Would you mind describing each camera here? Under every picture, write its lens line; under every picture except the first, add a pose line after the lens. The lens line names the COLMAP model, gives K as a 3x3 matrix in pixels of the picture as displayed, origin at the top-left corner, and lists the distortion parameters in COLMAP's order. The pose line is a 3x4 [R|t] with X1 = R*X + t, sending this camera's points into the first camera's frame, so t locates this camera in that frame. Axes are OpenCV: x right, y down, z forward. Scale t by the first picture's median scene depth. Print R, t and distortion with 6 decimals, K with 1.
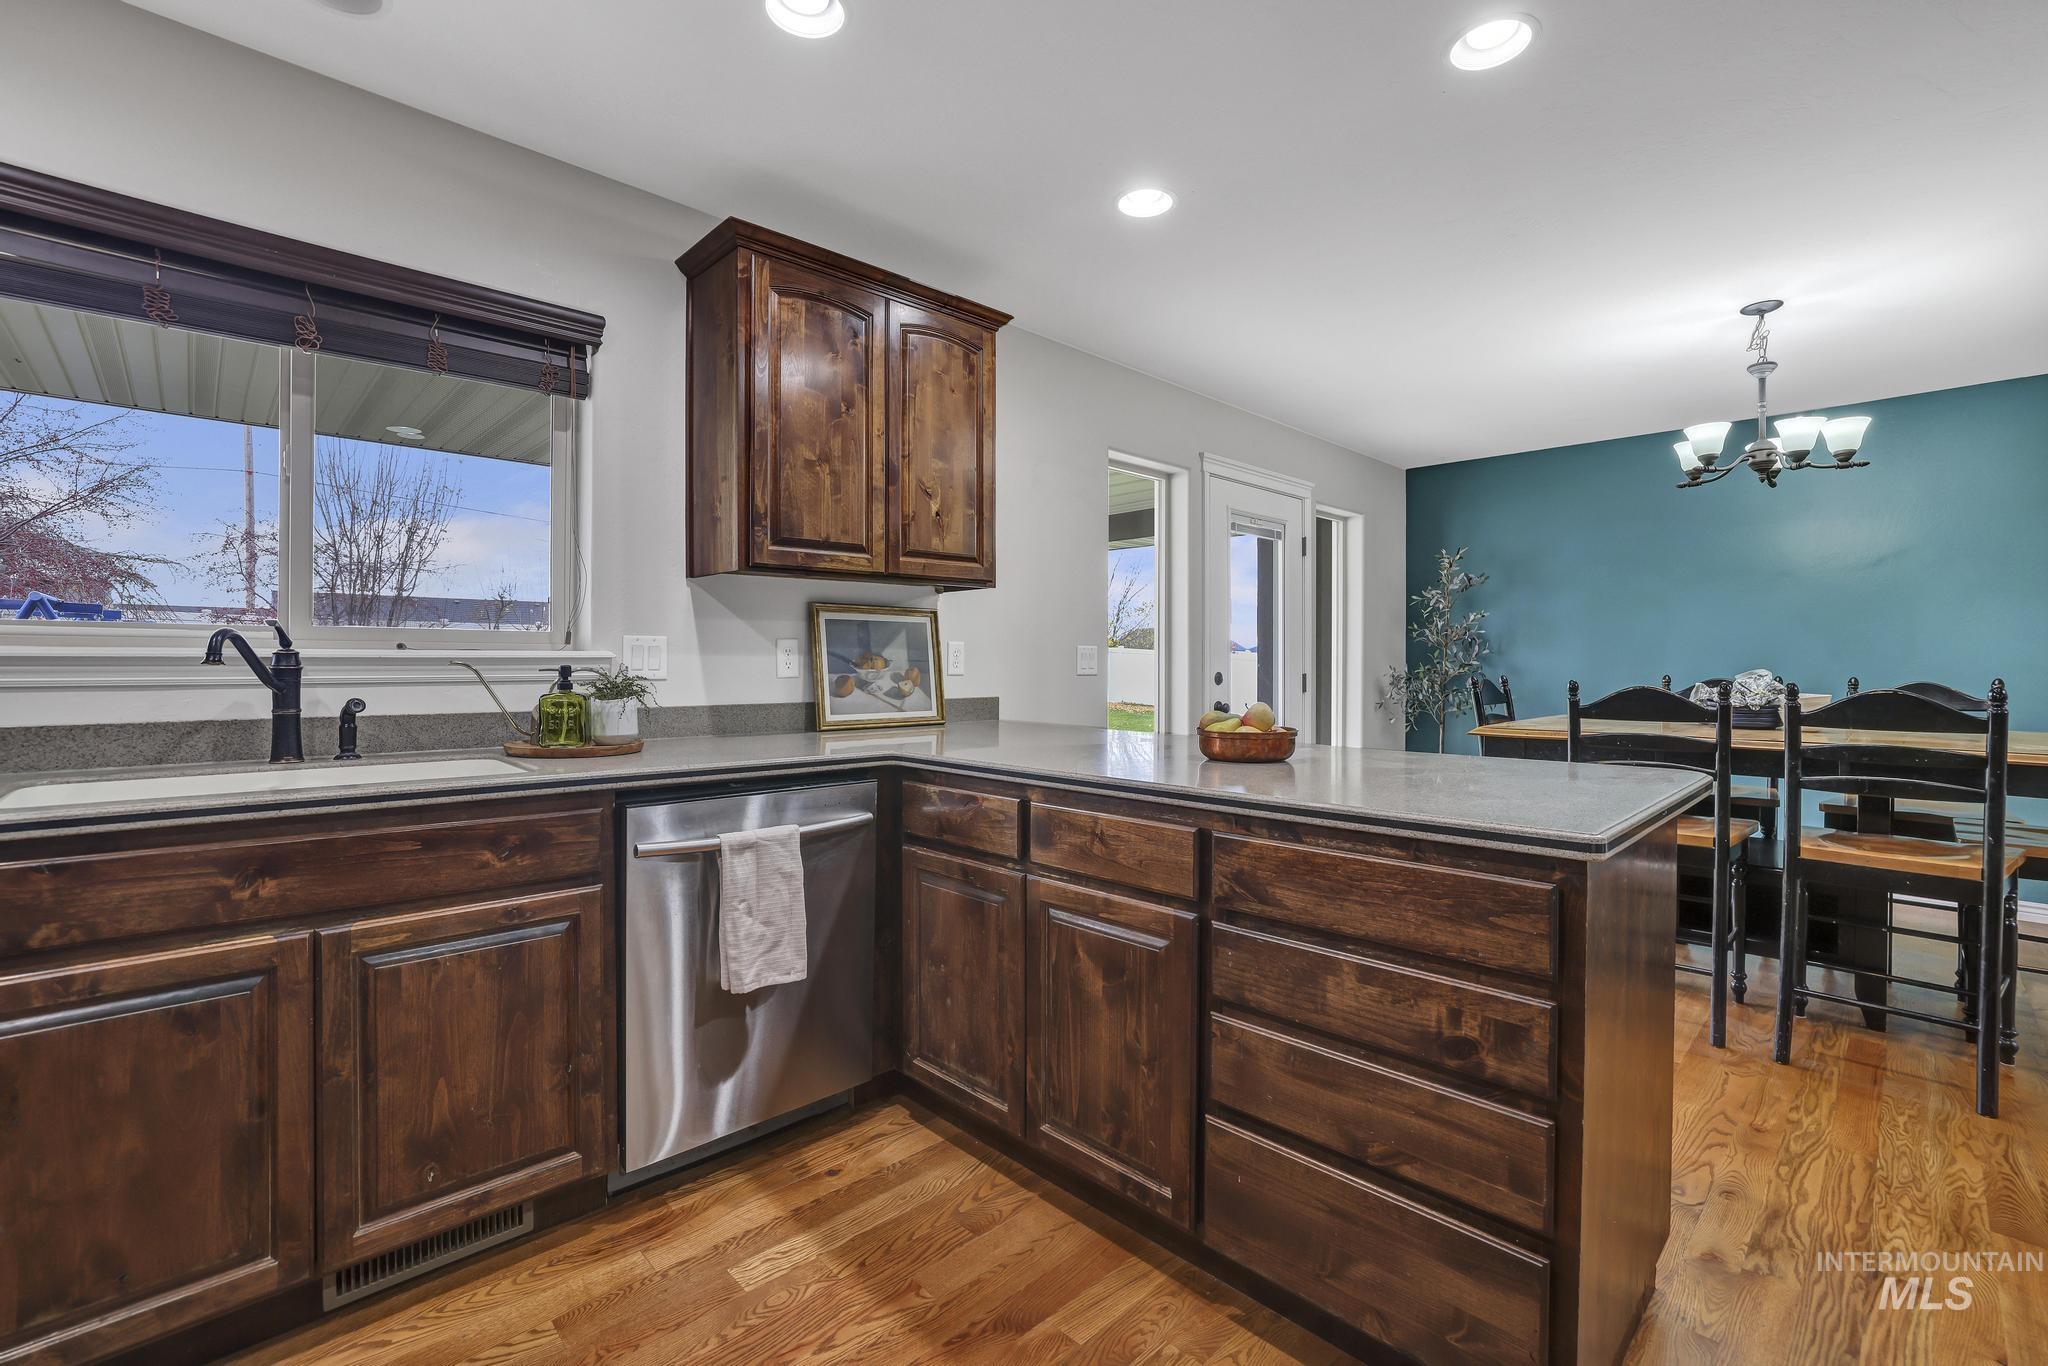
lens RADIAL K [[883.2, 0, 1016.3], [0, 883.2, 670.0], [0, 0, 1]] dist [-0.049205, 0.018947]
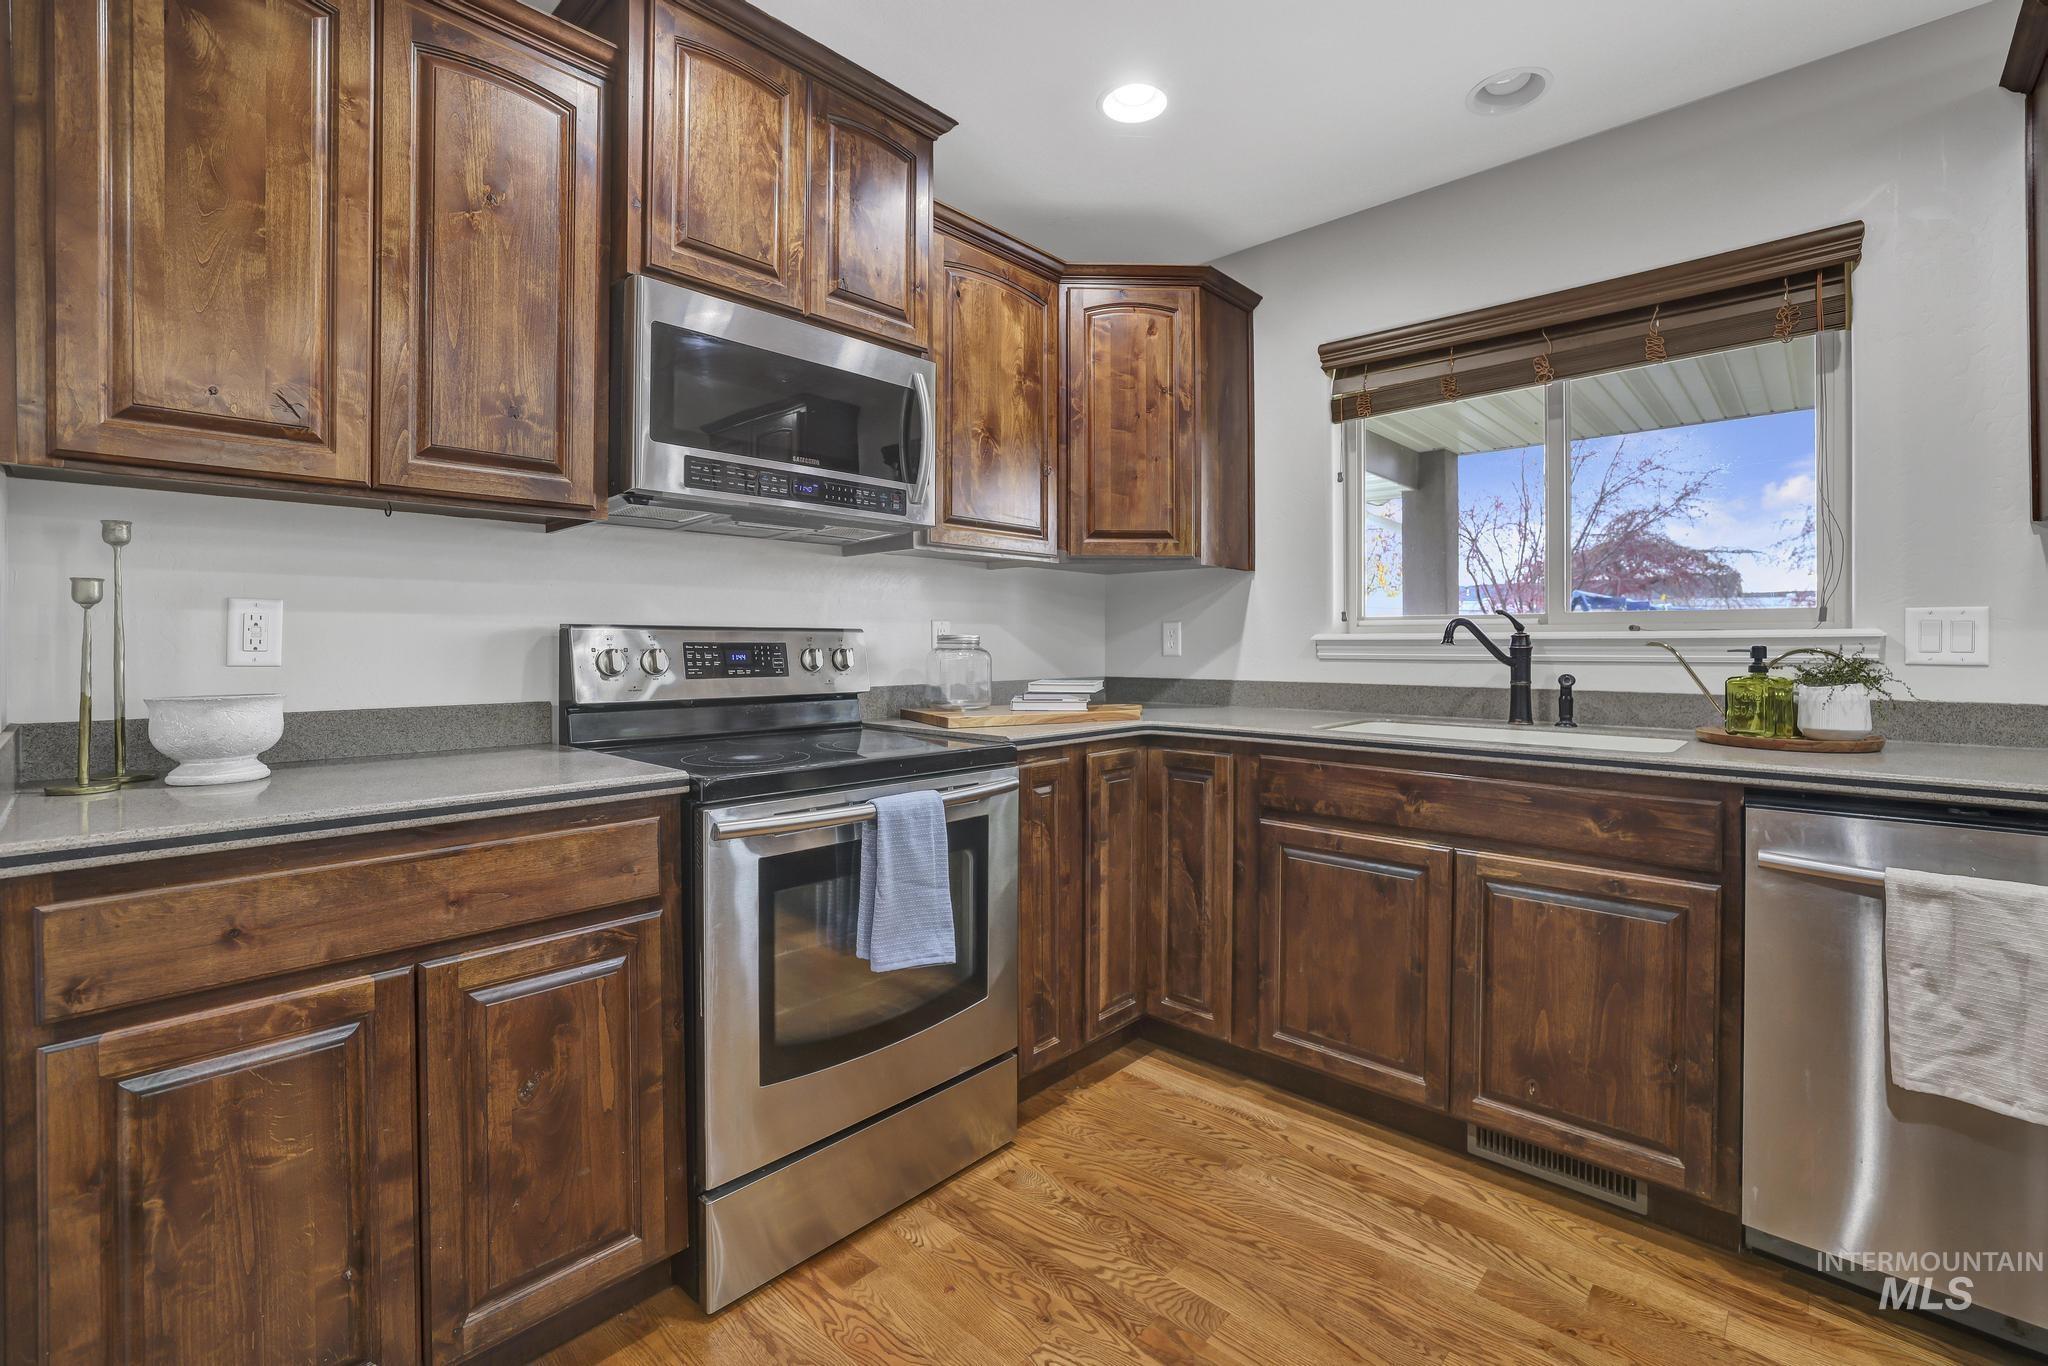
lens RADIAL K [[894.2, 0, 1016.0], [0, 894.2, 647.2], [0, 0, 1]] dist [-0.045732, 0.016654]
pose [[0.053804, 0.000455, -0.998551, 0.331577], [-0.007680, 0.999971, 0.000042, 0.002047], [0.998522, 0.007666, 0.053806, 0.181159]]
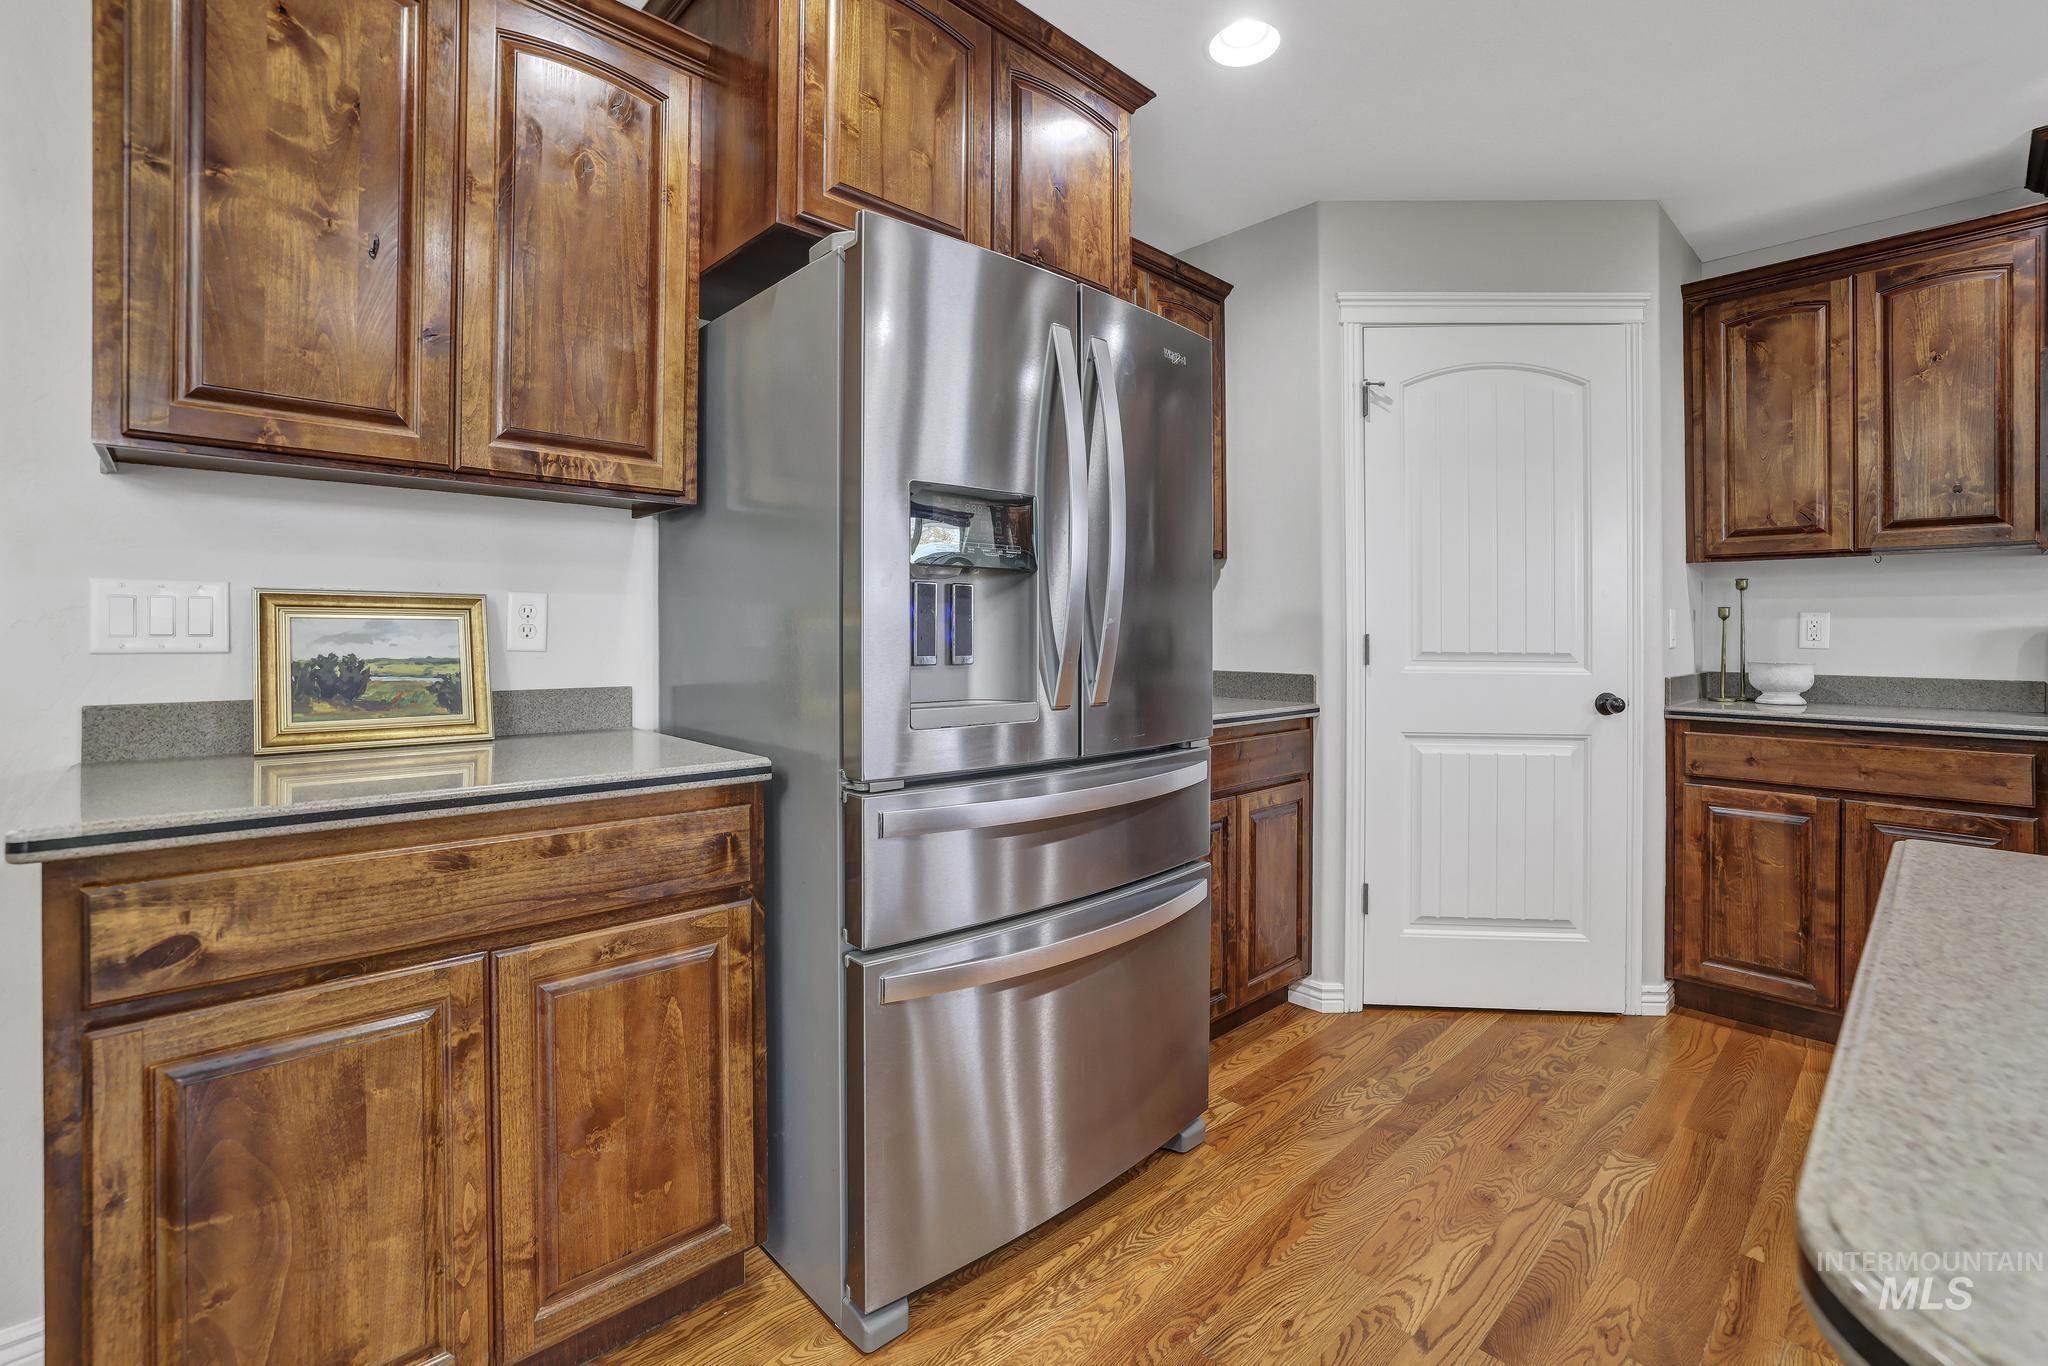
lens RADIAL K [[905.9, 0, 1006.8], [0, 905.9, 626.0], [0, 0, 1]] dist [-0.050643, 0.019918]
pose [[-0.999853, -0.009695, 0.014146, 0.810170], [-0.009689, 0.999953, 0.000448, -0.000906], [-0.014150, 0.000311, -0.999900, 0.984681]]
